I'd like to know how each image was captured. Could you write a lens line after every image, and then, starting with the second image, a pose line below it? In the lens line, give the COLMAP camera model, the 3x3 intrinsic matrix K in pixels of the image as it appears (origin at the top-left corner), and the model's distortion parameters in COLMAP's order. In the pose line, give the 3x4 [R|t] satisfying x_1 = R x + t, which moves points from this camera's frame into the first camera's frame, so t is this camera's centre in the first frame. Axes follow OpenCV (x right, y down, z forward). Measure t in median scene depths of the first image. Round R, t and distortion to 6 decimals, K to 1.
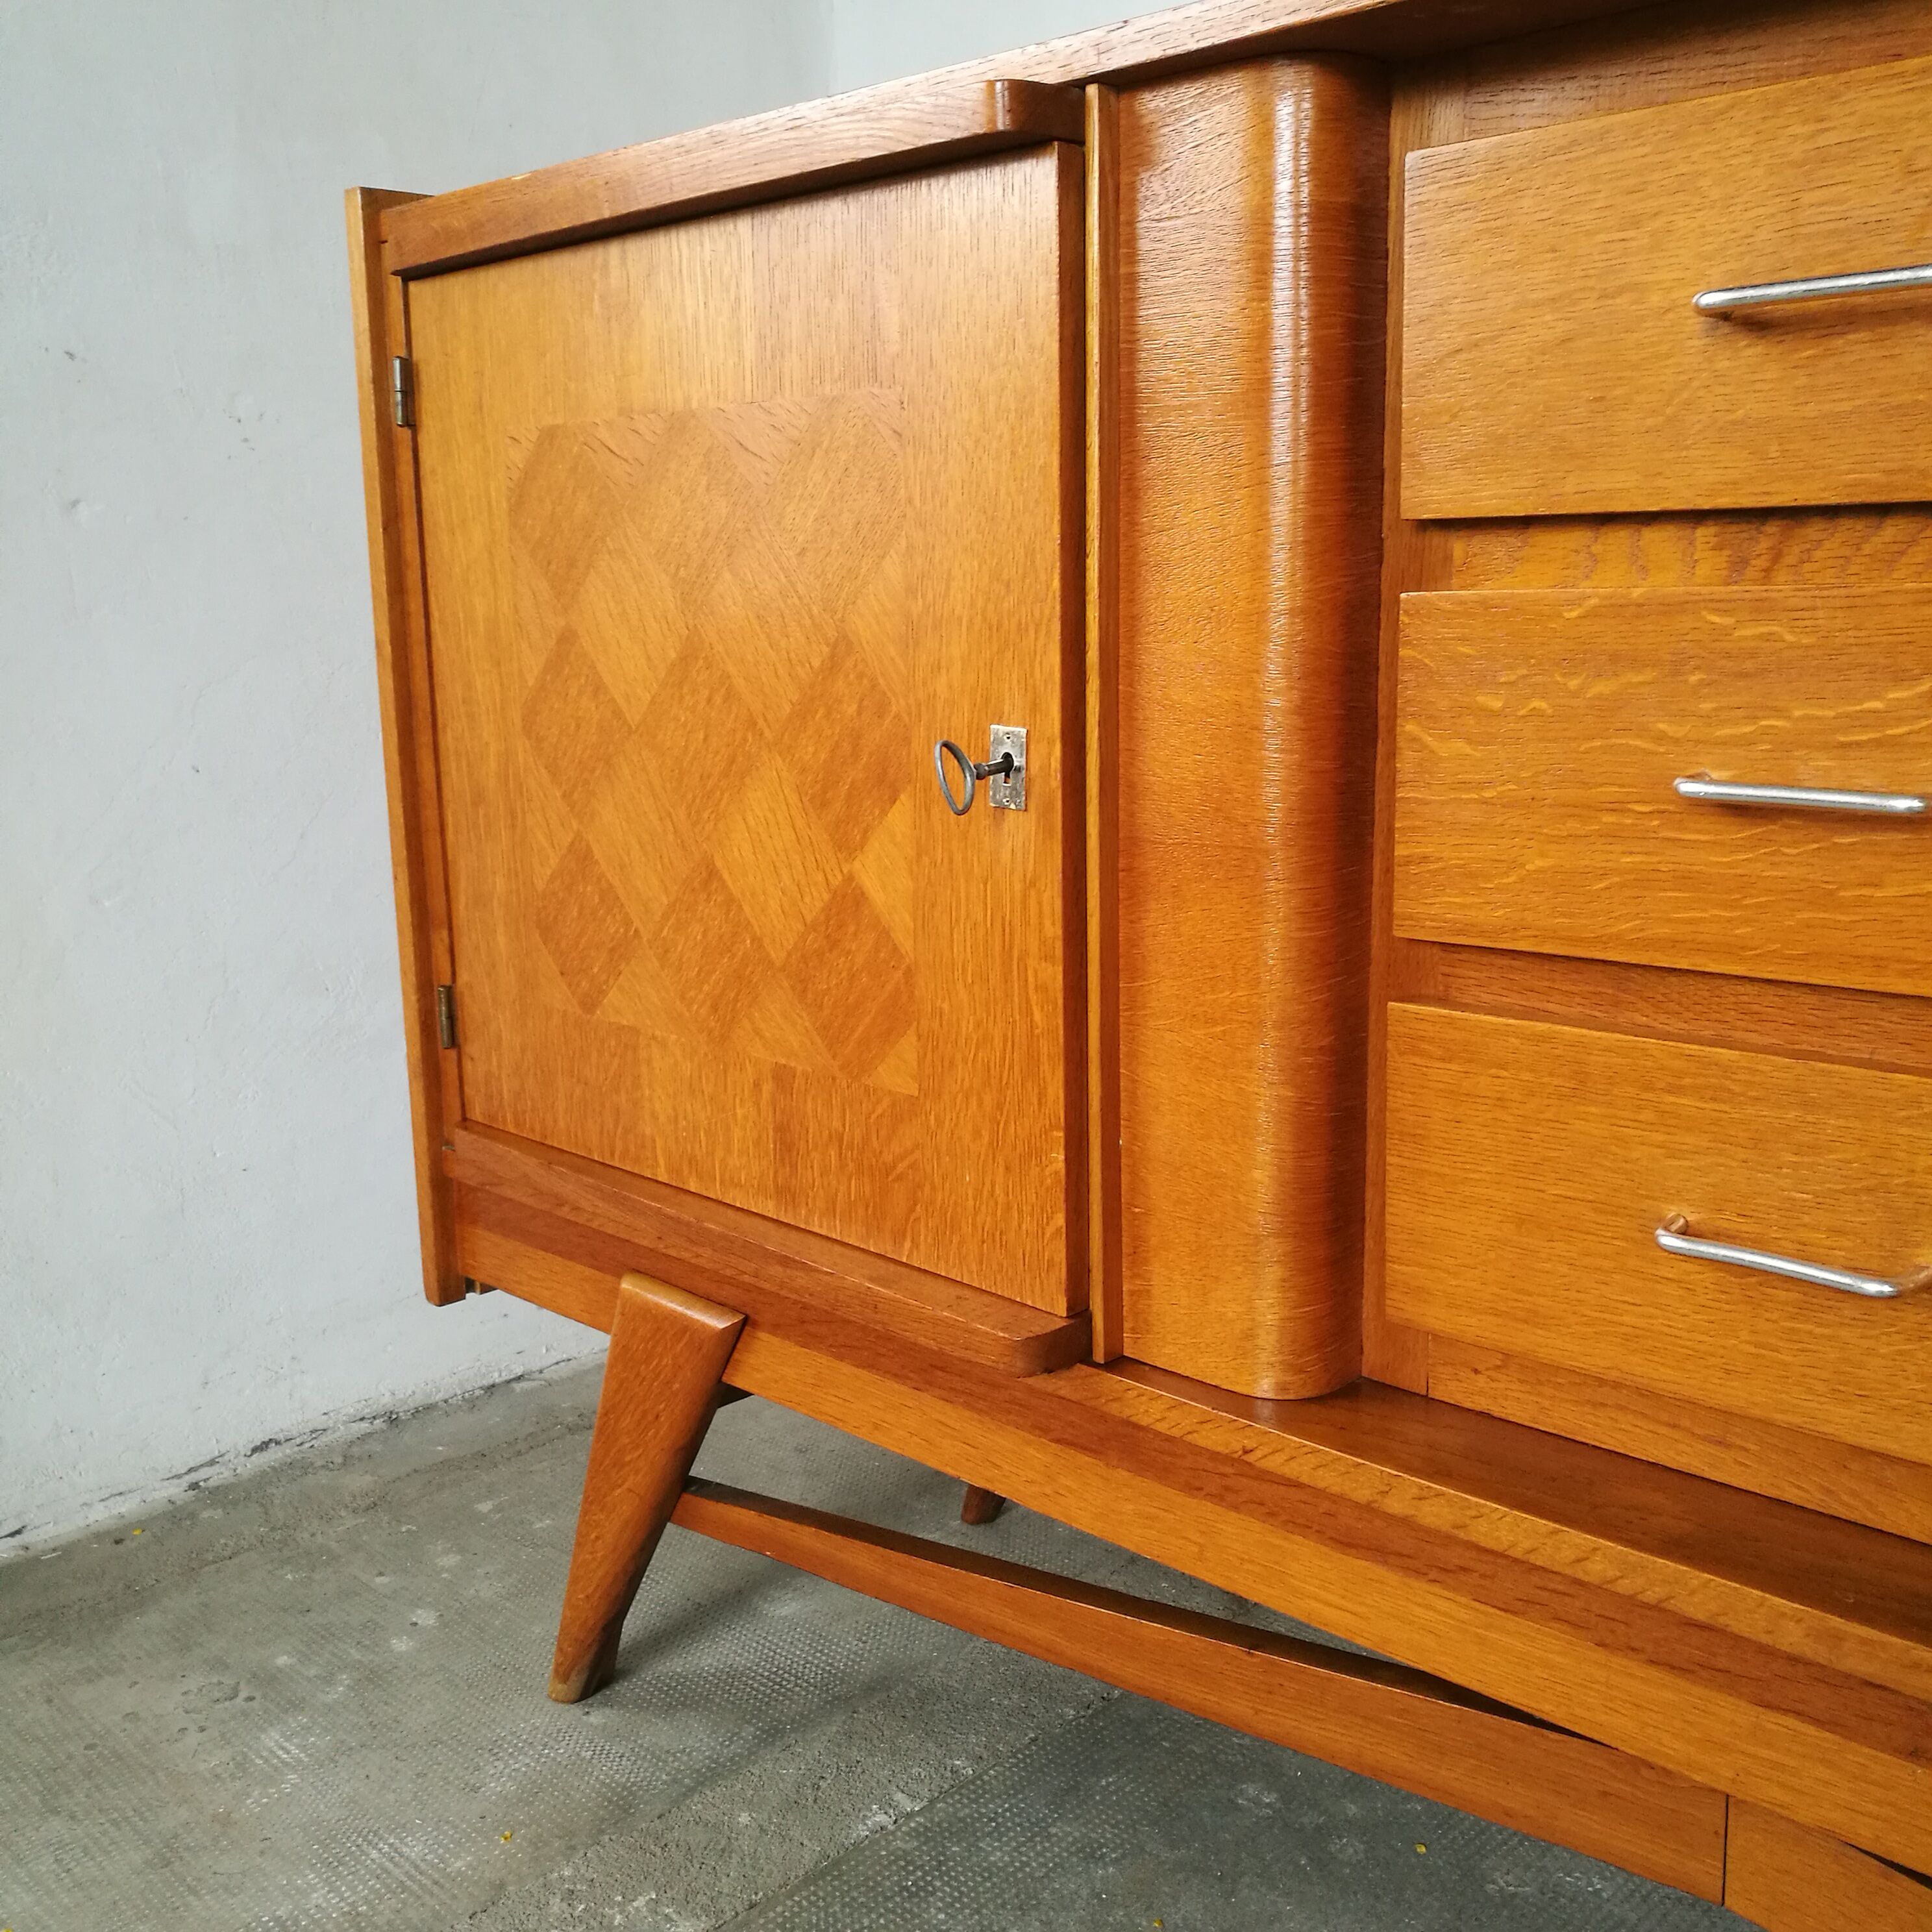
lens RADIAL K [[2058.7, 0, 948.2], [0, 2058.7, 968.8], [0, 0, 1]] dist [-0.009529, 0.000000]
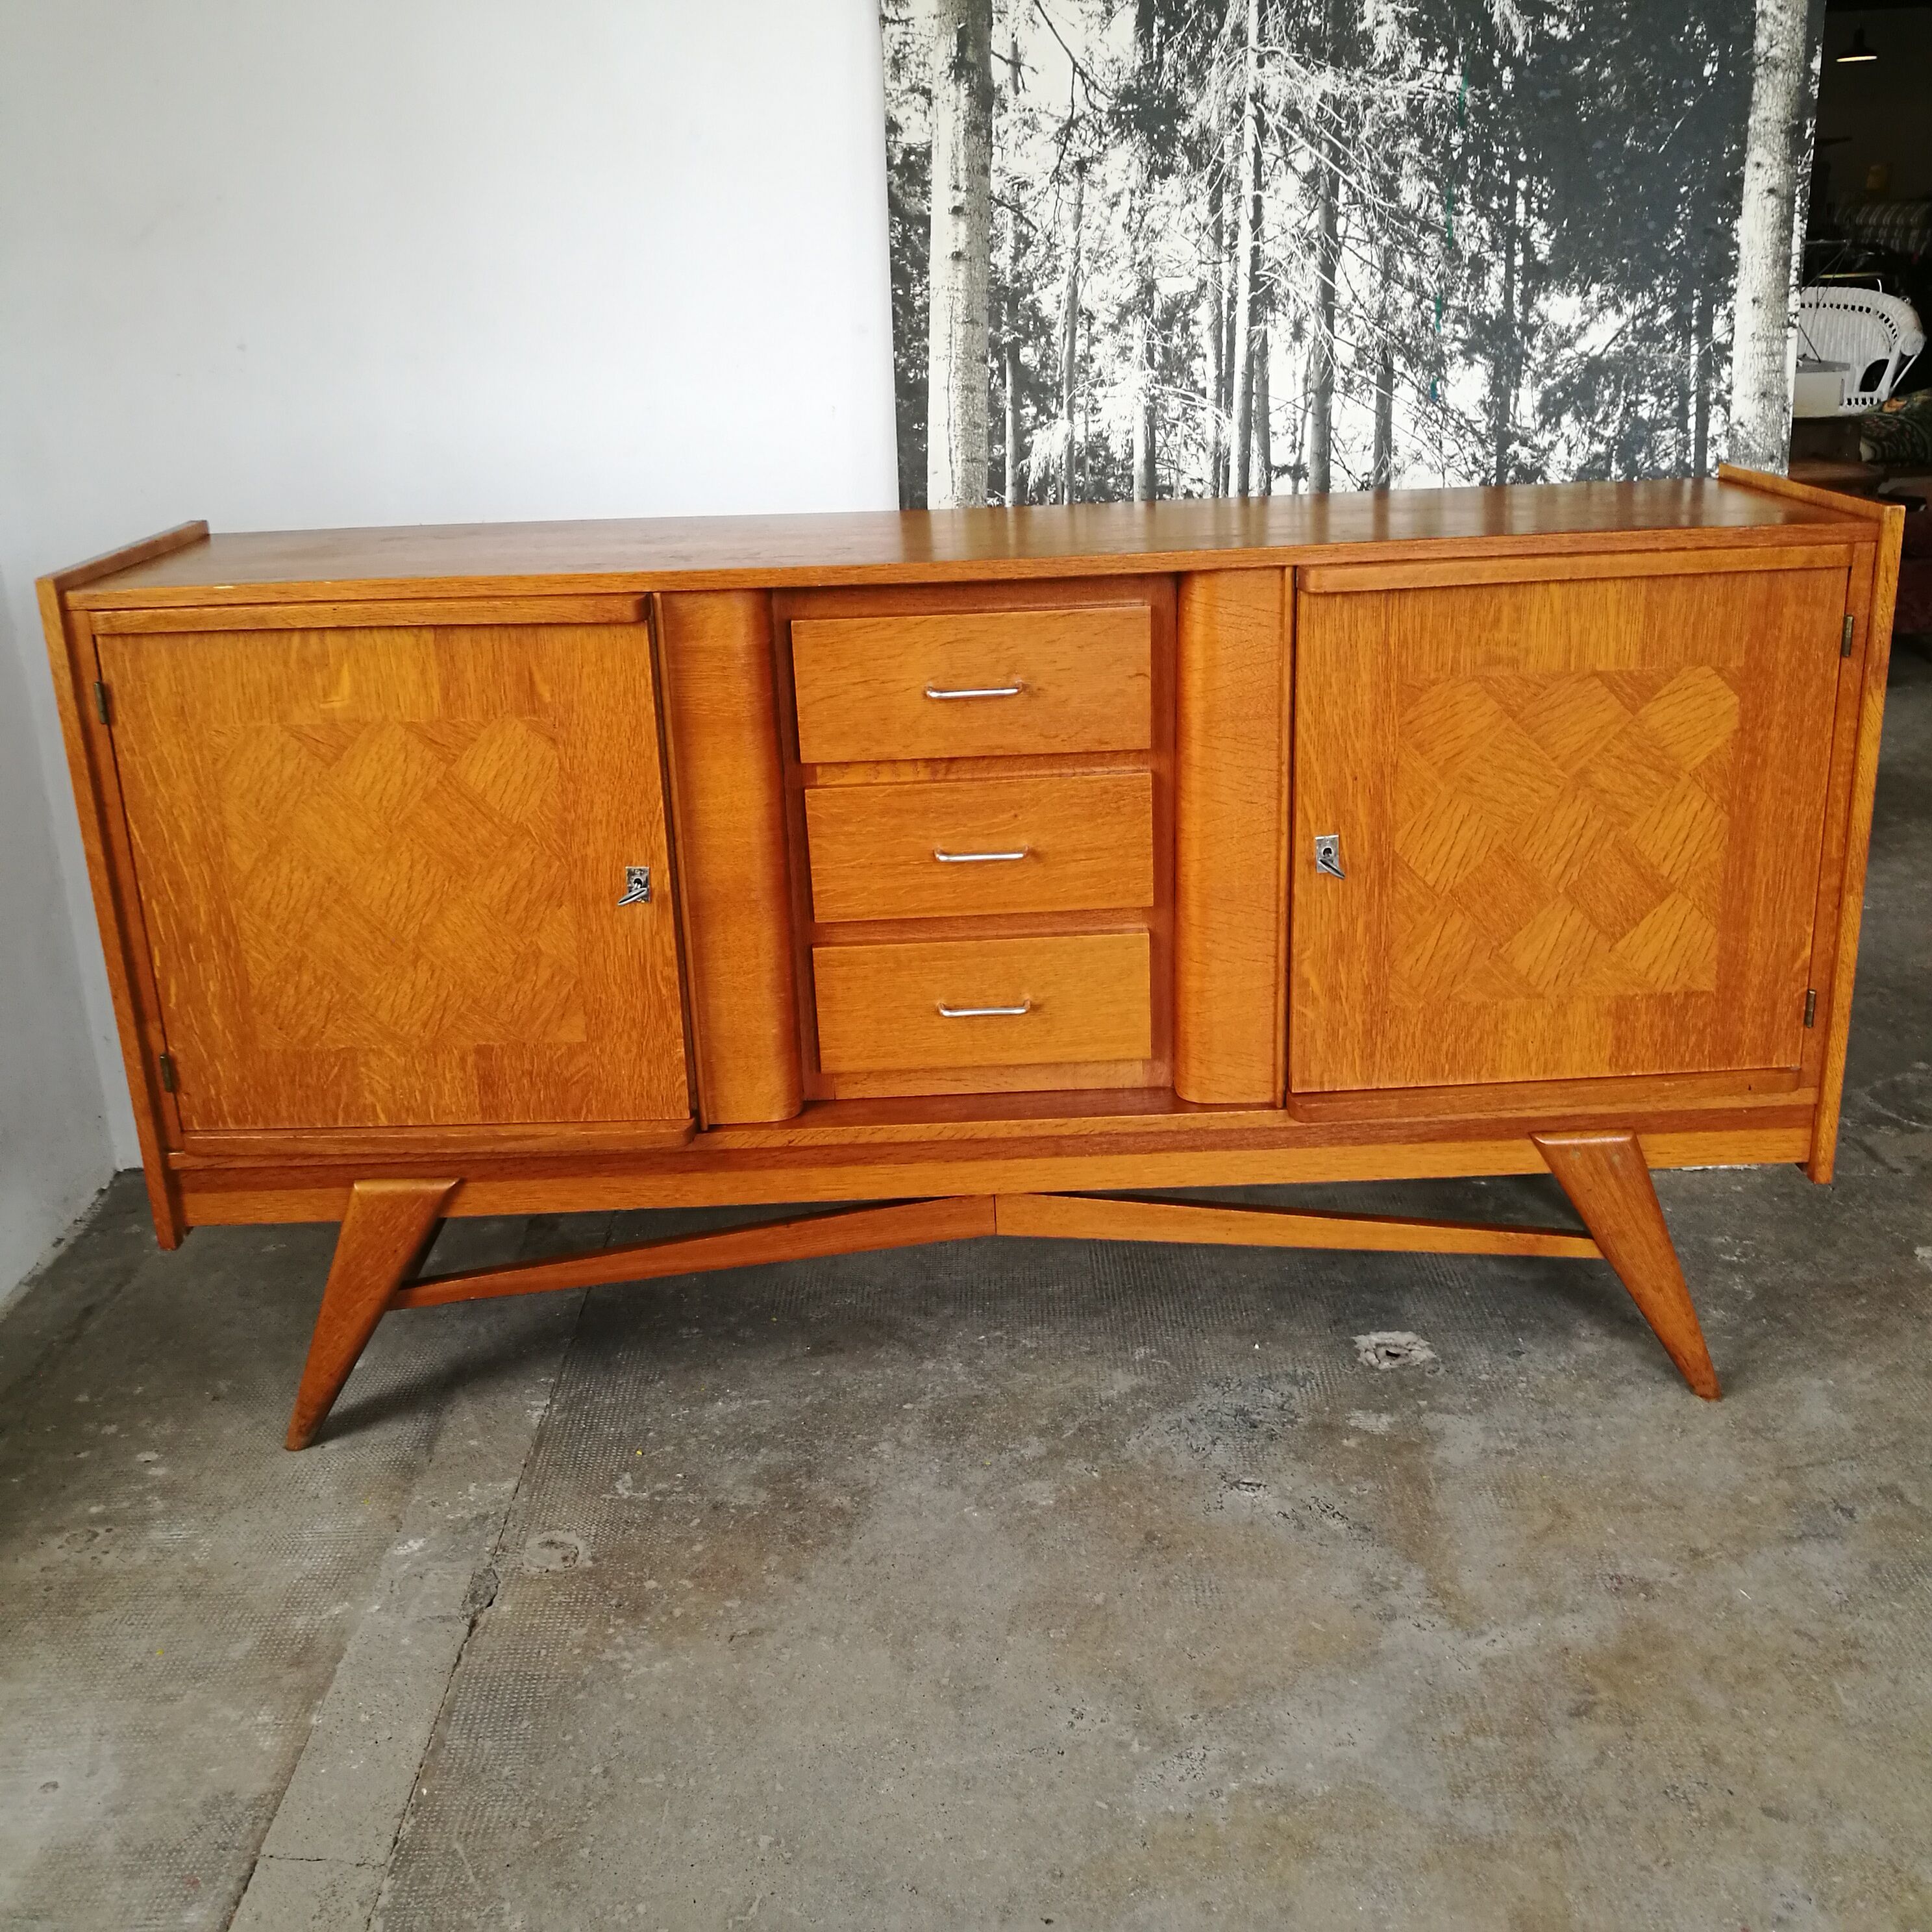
lens RADIAL K [[2058.7, 0, 1010.8], [0, 2058.7, 977.2], [0, 0, 1]] dist [-0.009529, 0.000000]
pose [[0.687464, -0.246742, 0.683016, -1.188060], [0.153126, 0.968616, 0.195794, -0.359015], [-0.709891, -0.030014, 0.703671, -0.807377]]
